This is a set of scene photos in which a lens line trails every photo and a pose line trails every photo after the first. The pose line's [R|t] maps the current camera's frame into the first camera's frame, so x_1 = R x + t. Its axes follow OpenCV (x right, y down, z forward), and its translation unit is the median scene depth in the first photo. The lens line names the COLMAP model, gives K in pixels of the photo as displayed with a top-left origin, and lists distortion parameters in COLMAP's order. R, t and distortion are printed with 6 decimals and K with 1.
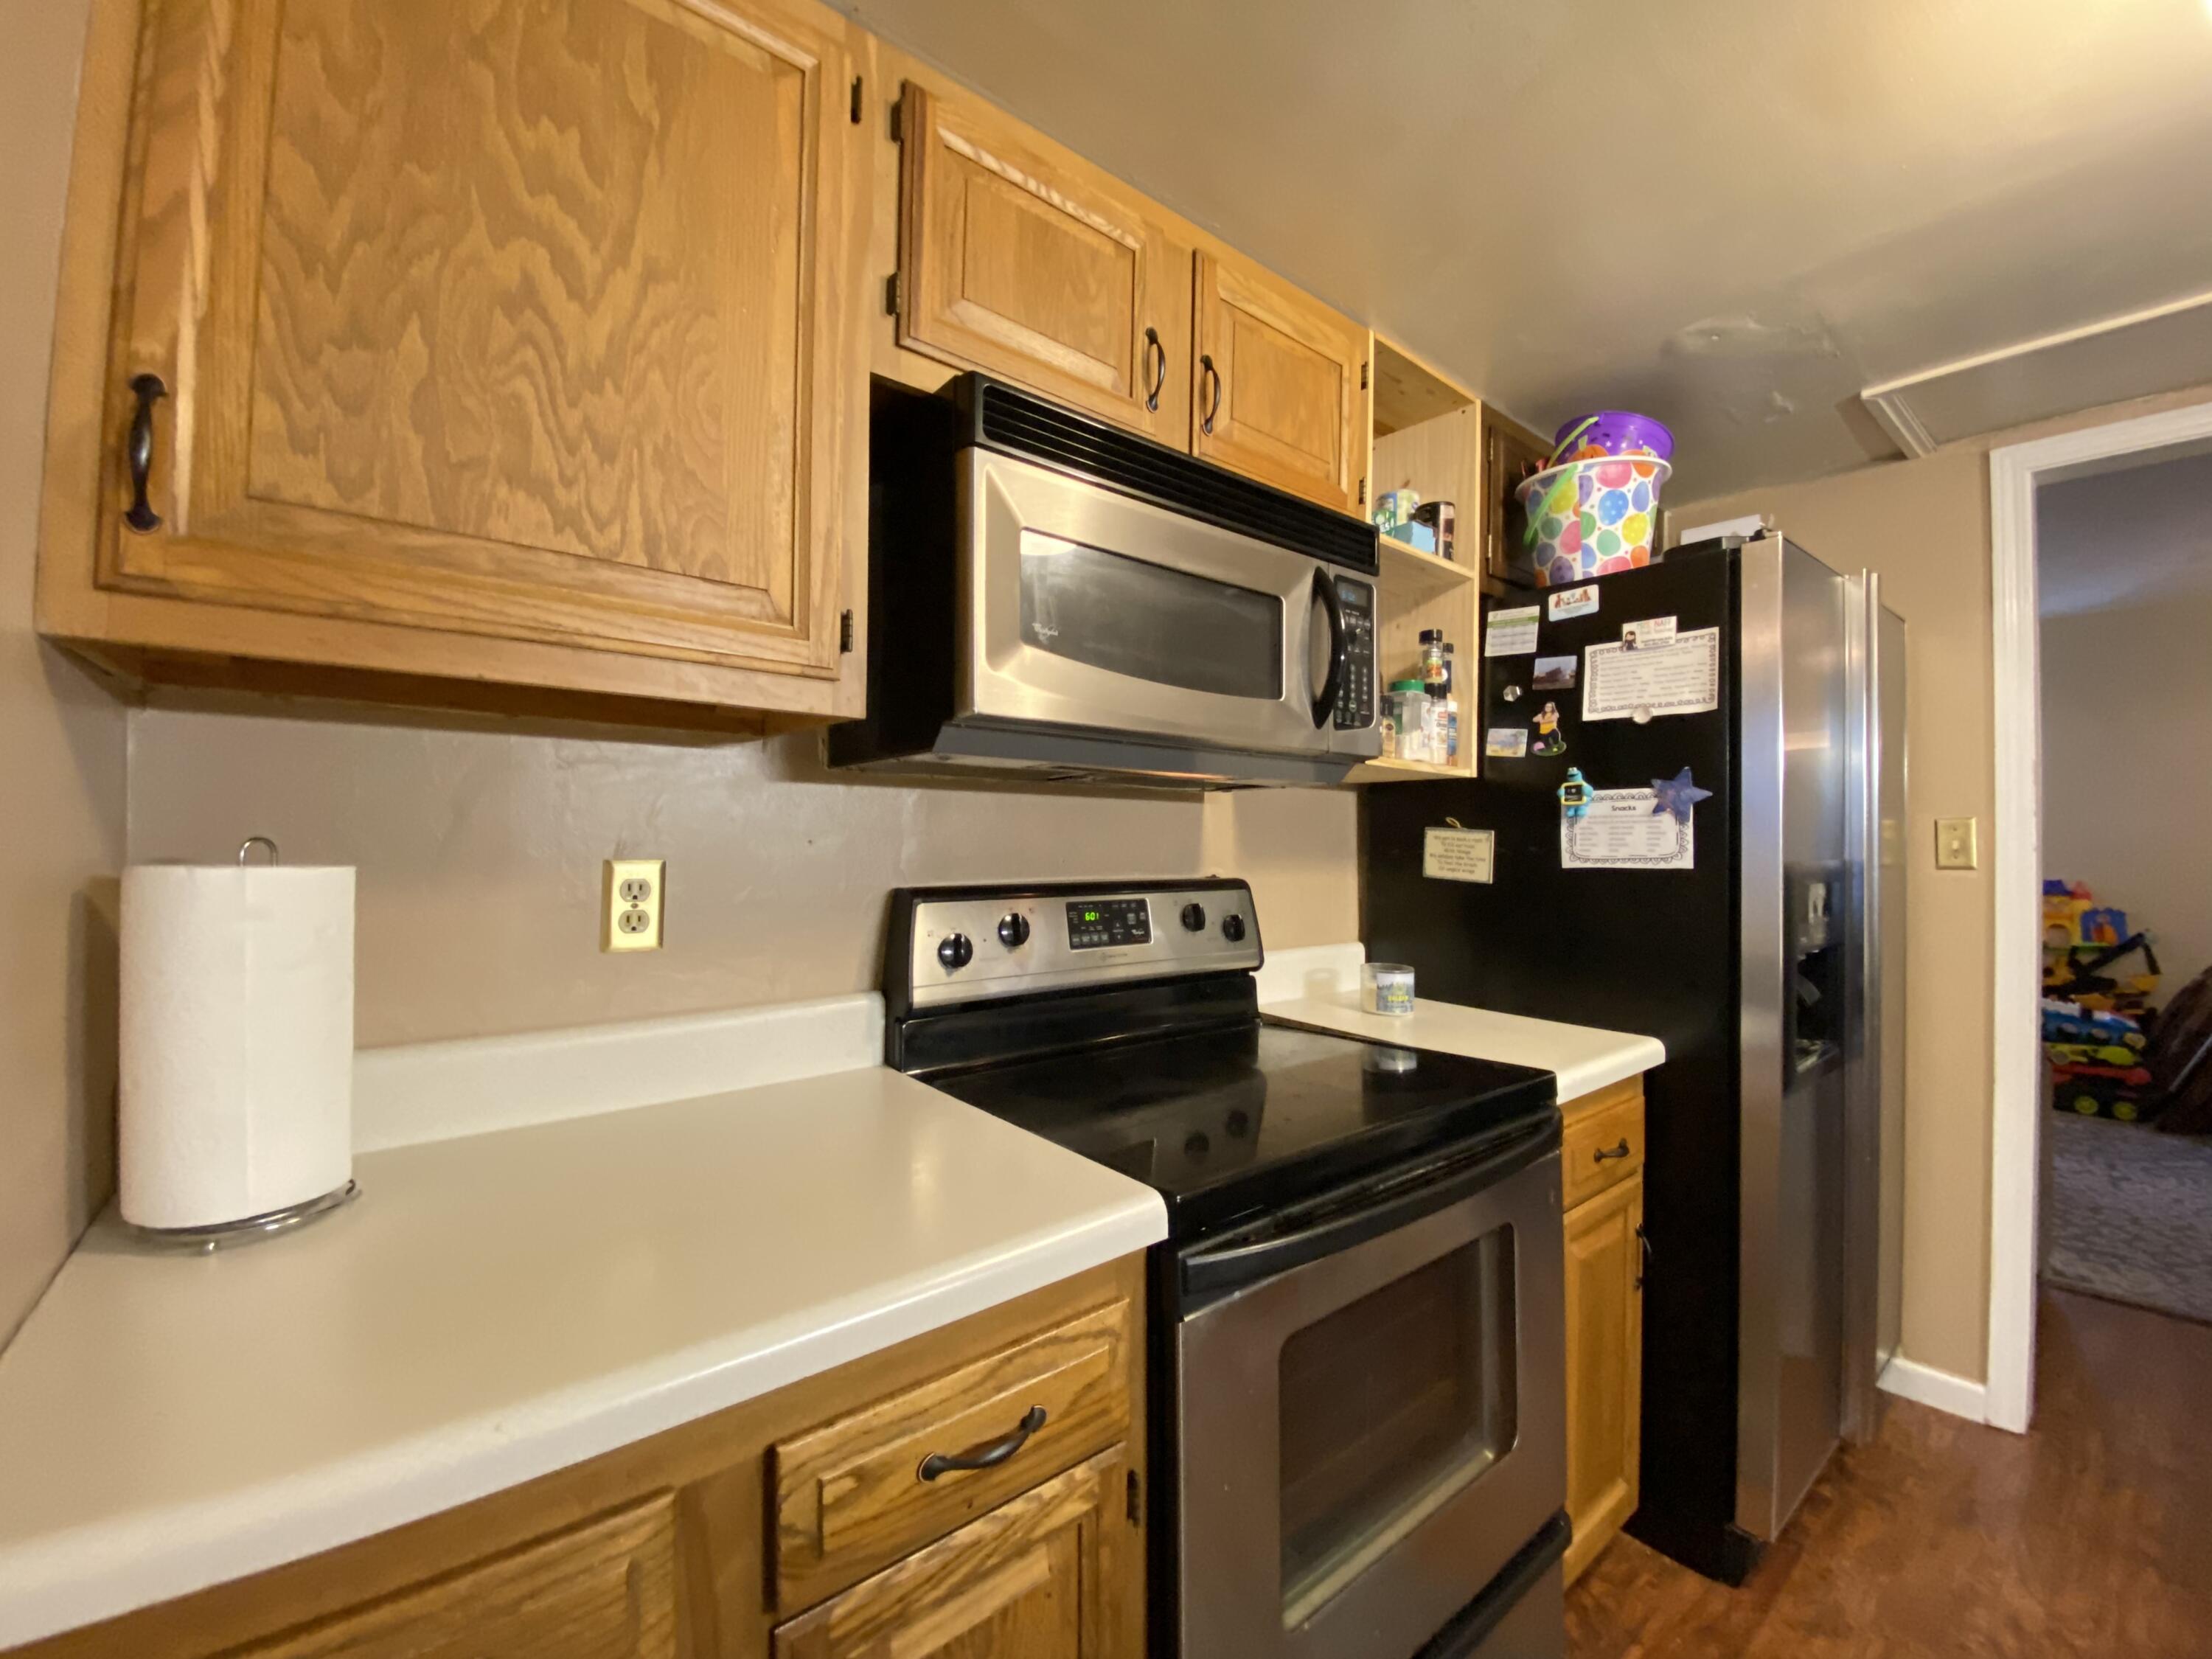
lens RADIAL K [[904.8, 0, 1112.4], [0, 904.8, 824.0], [0, 0, 1]] dist [0.022805, -0.020816]
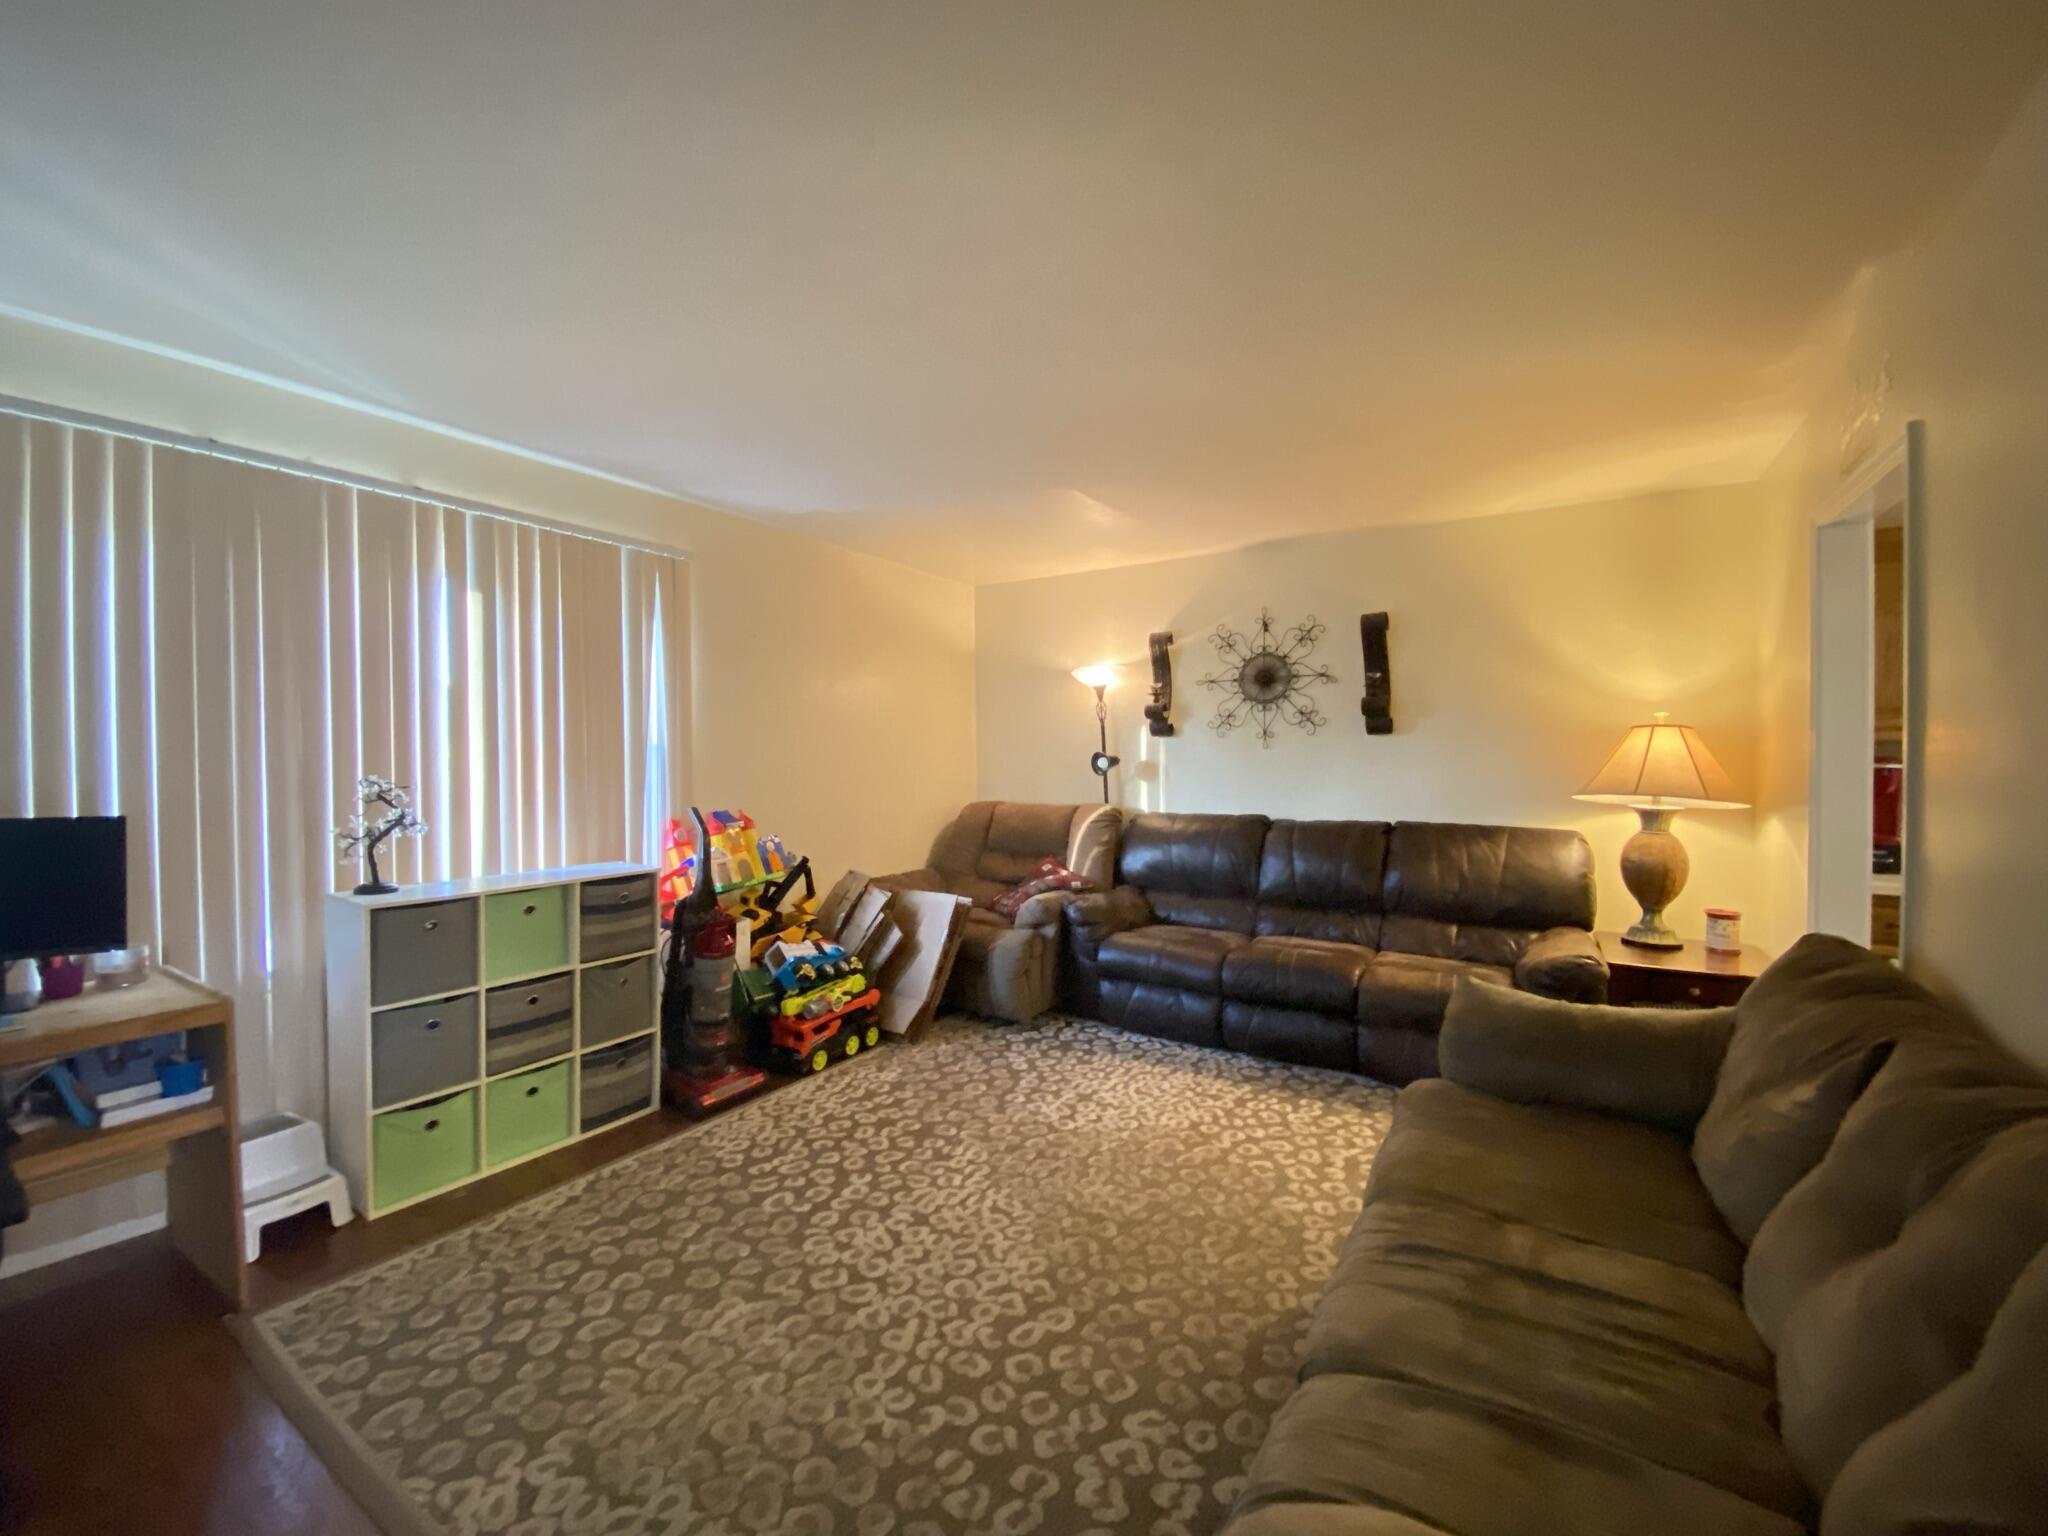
lens RADIAL K [[842.5, 0, 1024.2], [0, 842.5, 763.2], [0, 0, 1]] dist [0.030375, -0.022098]
pose [[-0.297082, -0.025594, 0.954509, 0.635557], [-0.016339, 0.999631, 0.021719, -0.027691], [-0.954712, -0.009143, -0.297390, 3.806800]]
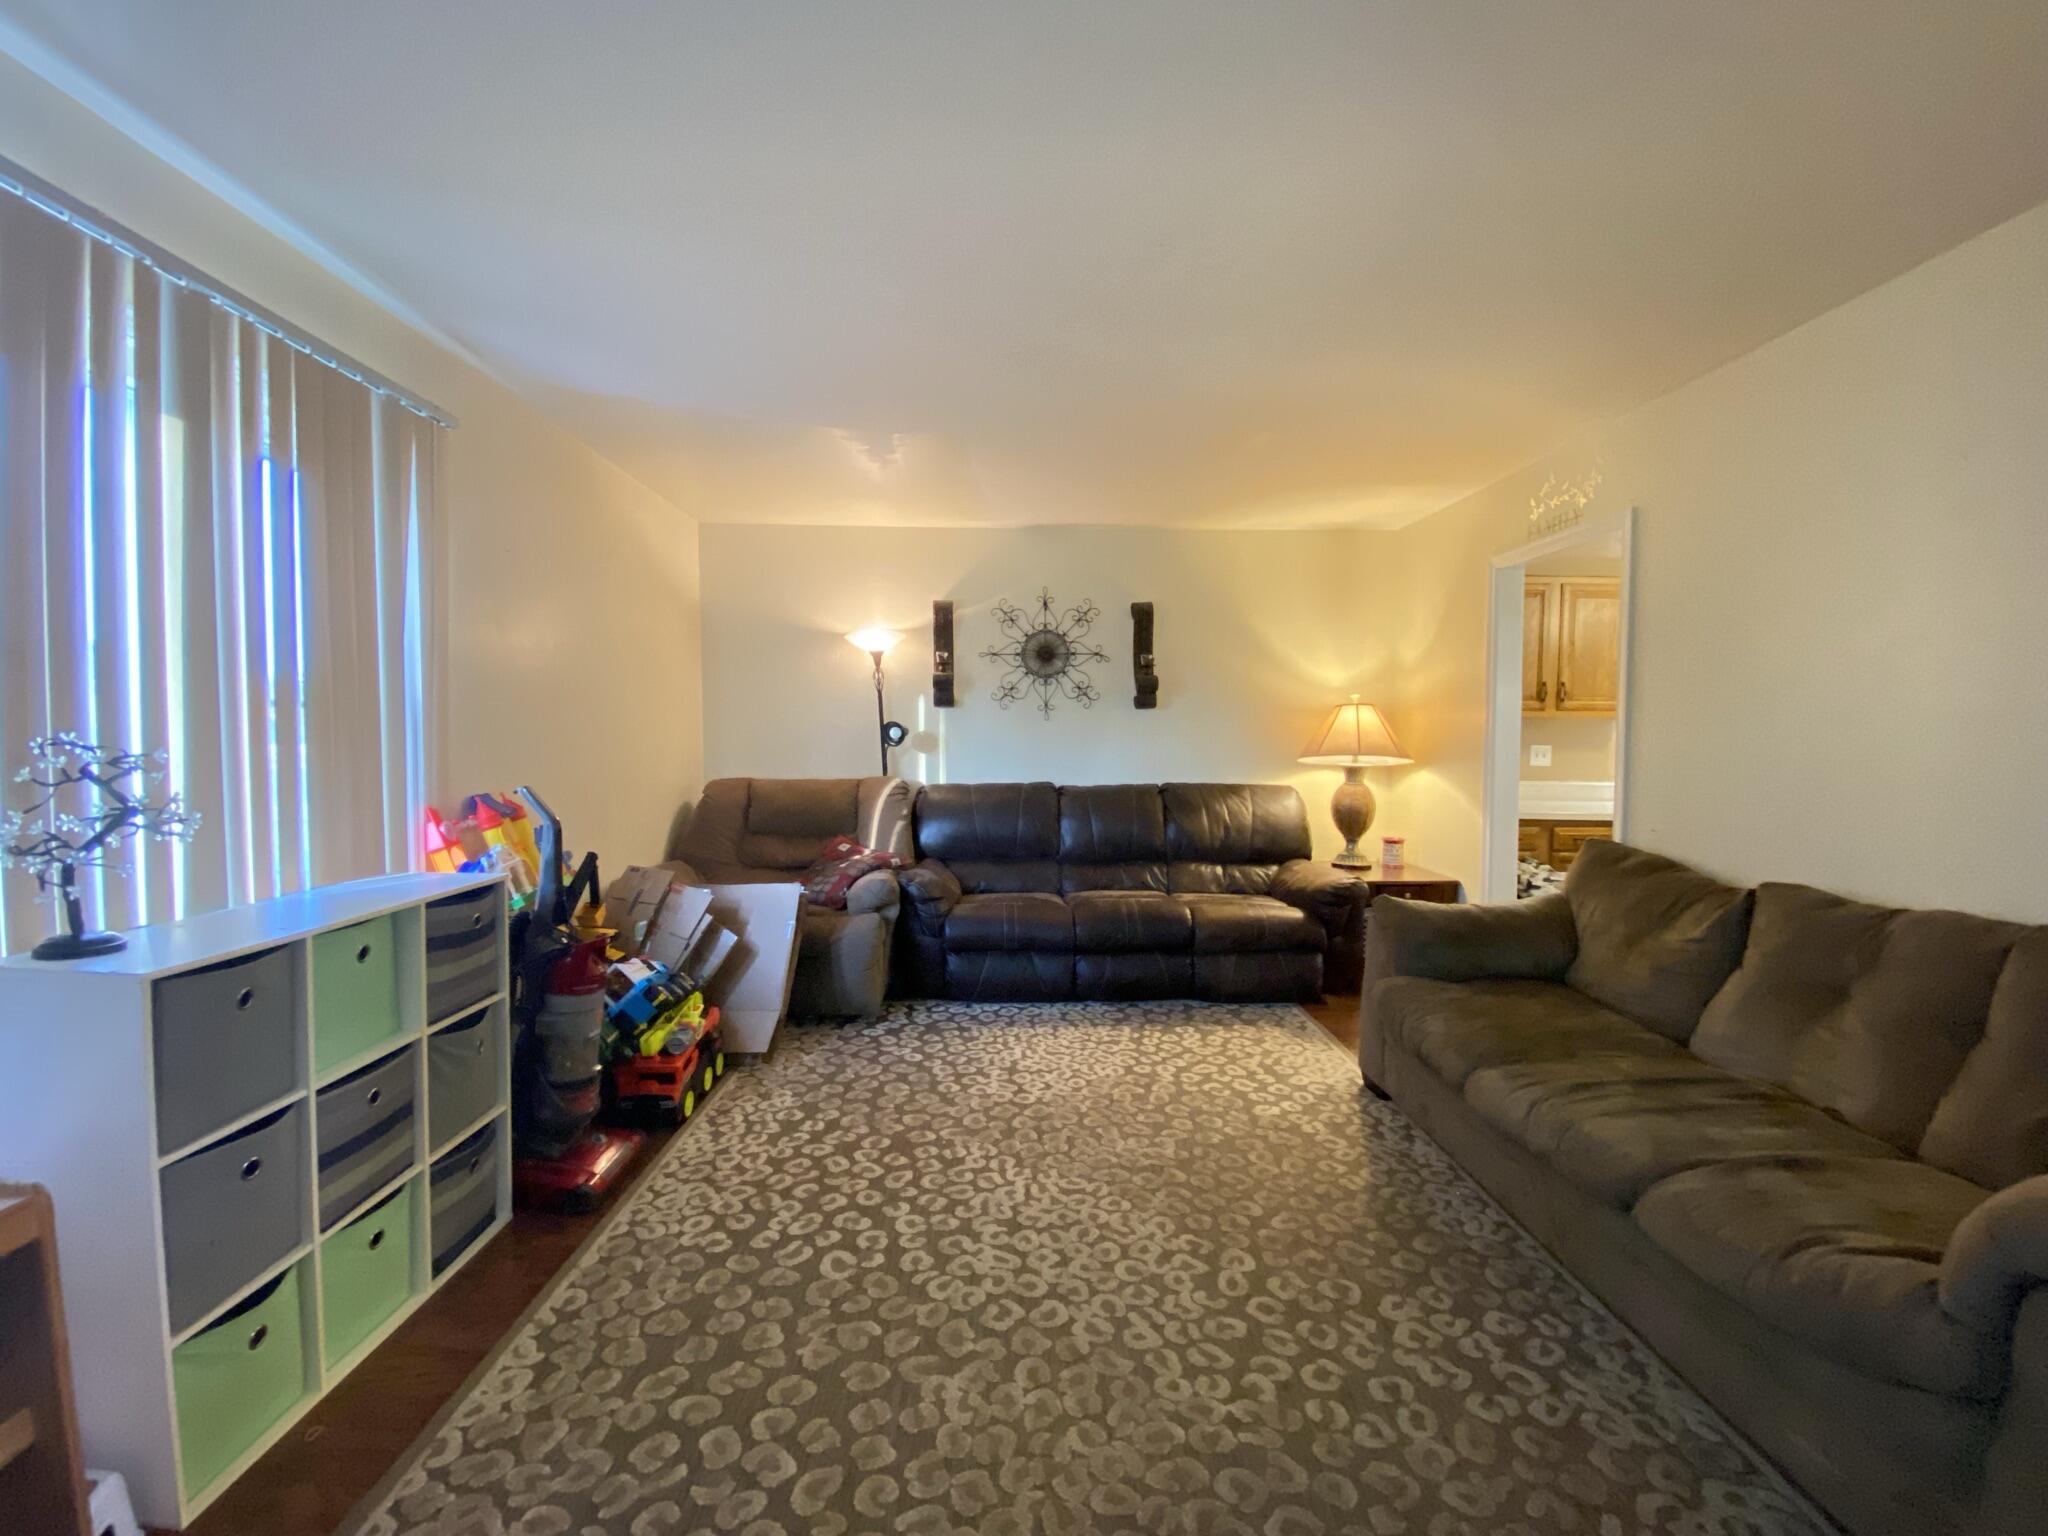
lens RADIAL K [[837.7, 0, 1030.0], [0, 837.7, 762.9], [0, 0, 1]] dist [0.022805, -0.020816]
pose [[-0.782670, -0.036005, 0.621395, 1.500198], [-0.022447, 0.999309, 0.029630, 0.057679], [-0.622032, 0.009243, -0.782937, 4.829348]]
